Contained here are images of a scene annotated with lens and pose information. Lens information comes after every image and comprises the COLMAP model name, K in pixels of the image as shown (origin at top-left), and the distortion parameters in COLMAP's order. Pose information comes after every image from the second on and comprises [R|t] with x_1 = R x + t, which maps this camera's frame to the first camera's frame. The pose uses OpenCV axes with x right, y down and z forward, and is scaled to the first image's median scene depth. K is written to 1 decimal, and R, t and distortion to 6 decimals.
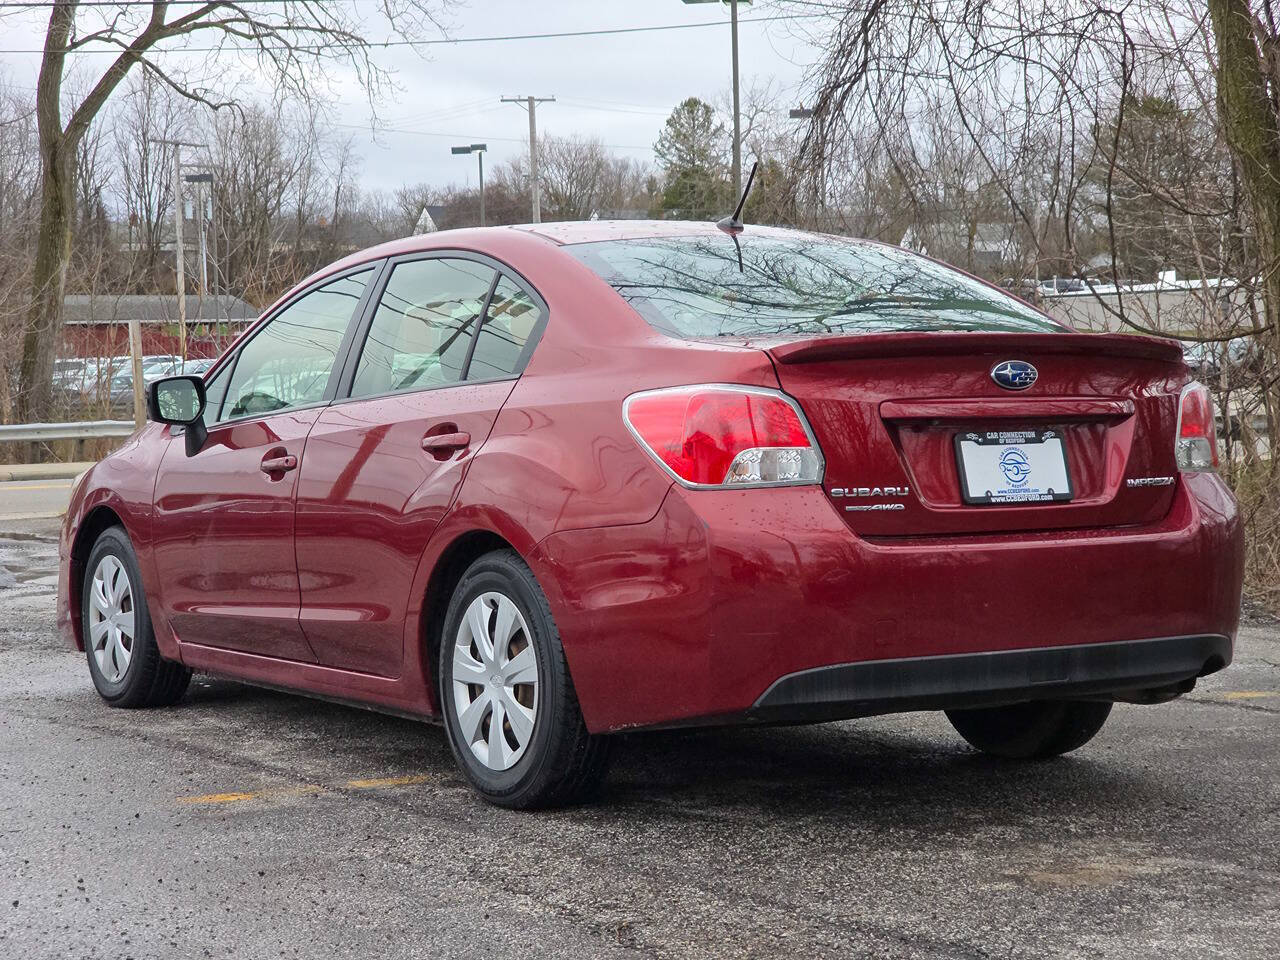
lens RADIAL K [[2288.5, 0, 640.0], [0, 2288.5, 480.0], [0, 0, 1]] dist [-0.029756, 0.407550]
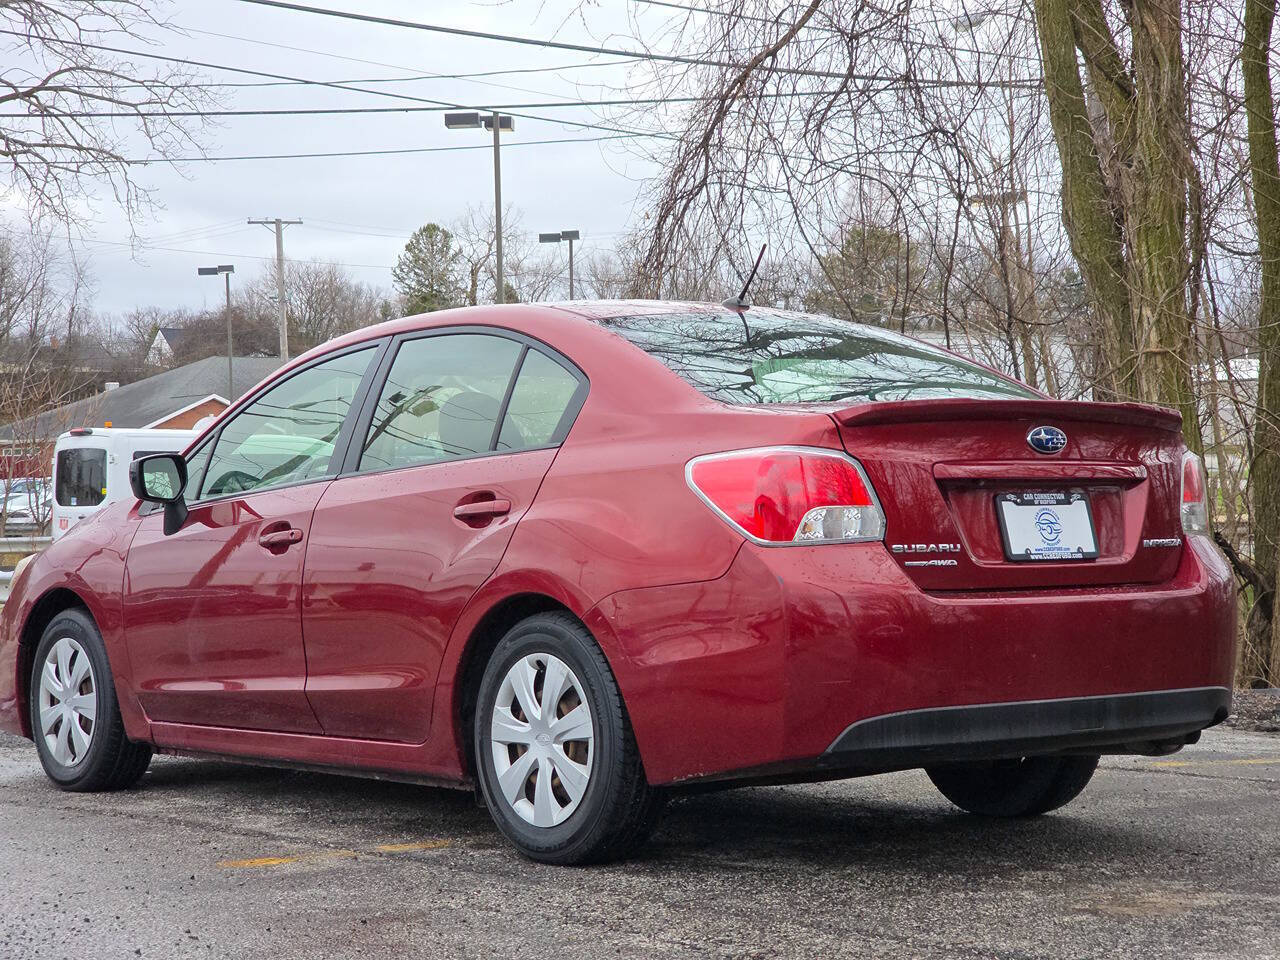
lens RADIAL K [[2283.5, 0, 614.2], [0, 2283.5, 459.8], [0, 0, 1]] dist [0.009611, 0.126144]
pose [[0.994111, 0.001338, 0.108360, -0.111358], [0.005565, 0.997974, -0.063376, 0.021692], [-0.108226, 0.063606, 0.992089, -0.021573]]
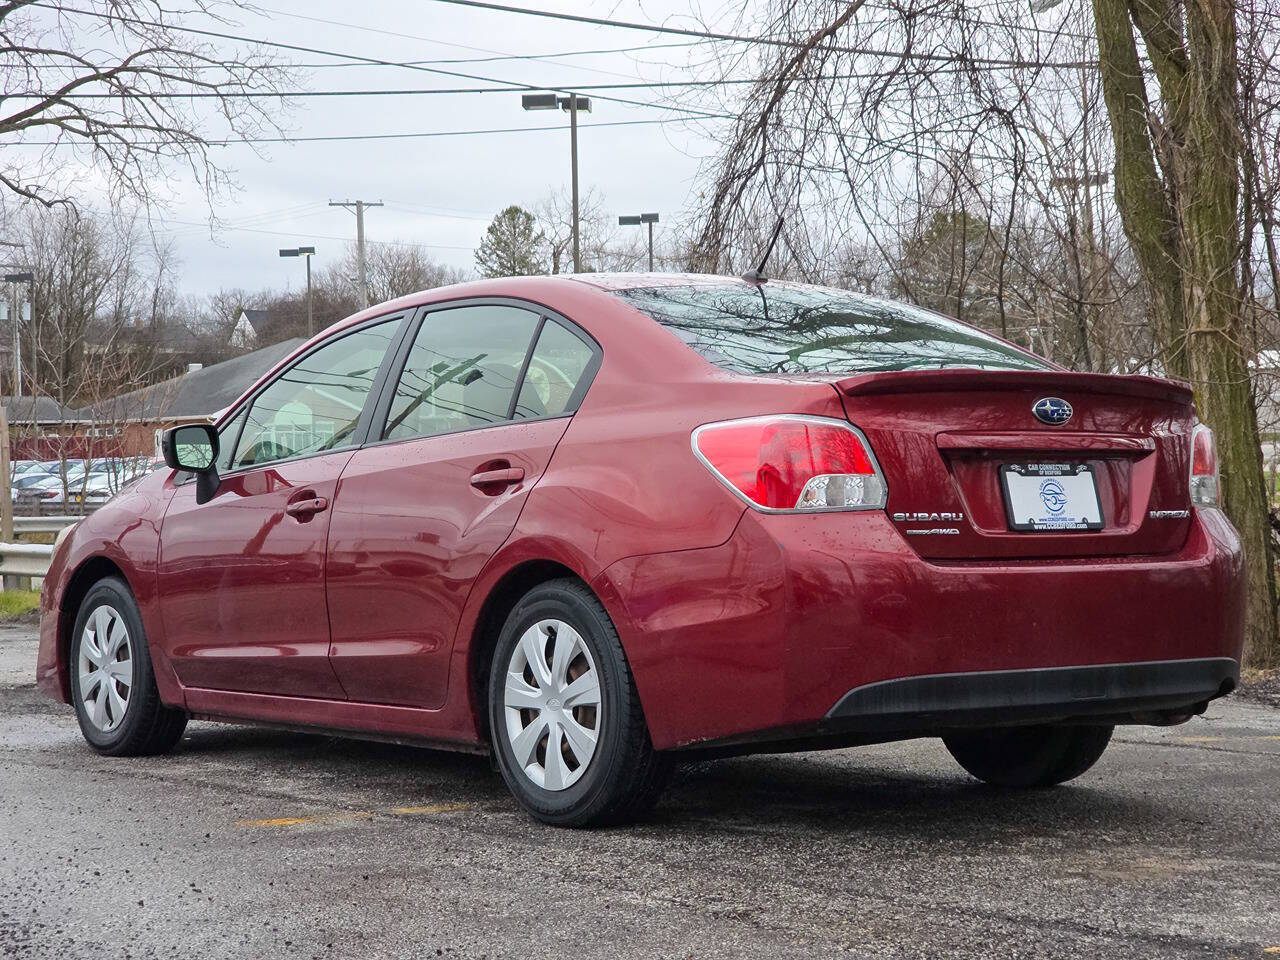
lens RADIAL K [[2288.5, 0, 640.0], [0, 2288.5, 480.0], [0, 0, 1]] dist [-0.029756, 0.407550]
pose [[0.996539, 0.005294, 0.082955, -0.086516], [-0.001335, 0.998861, -0.047706, 0.027734], [-0.083113, 0.047430, 0.995411, -0.034768]]
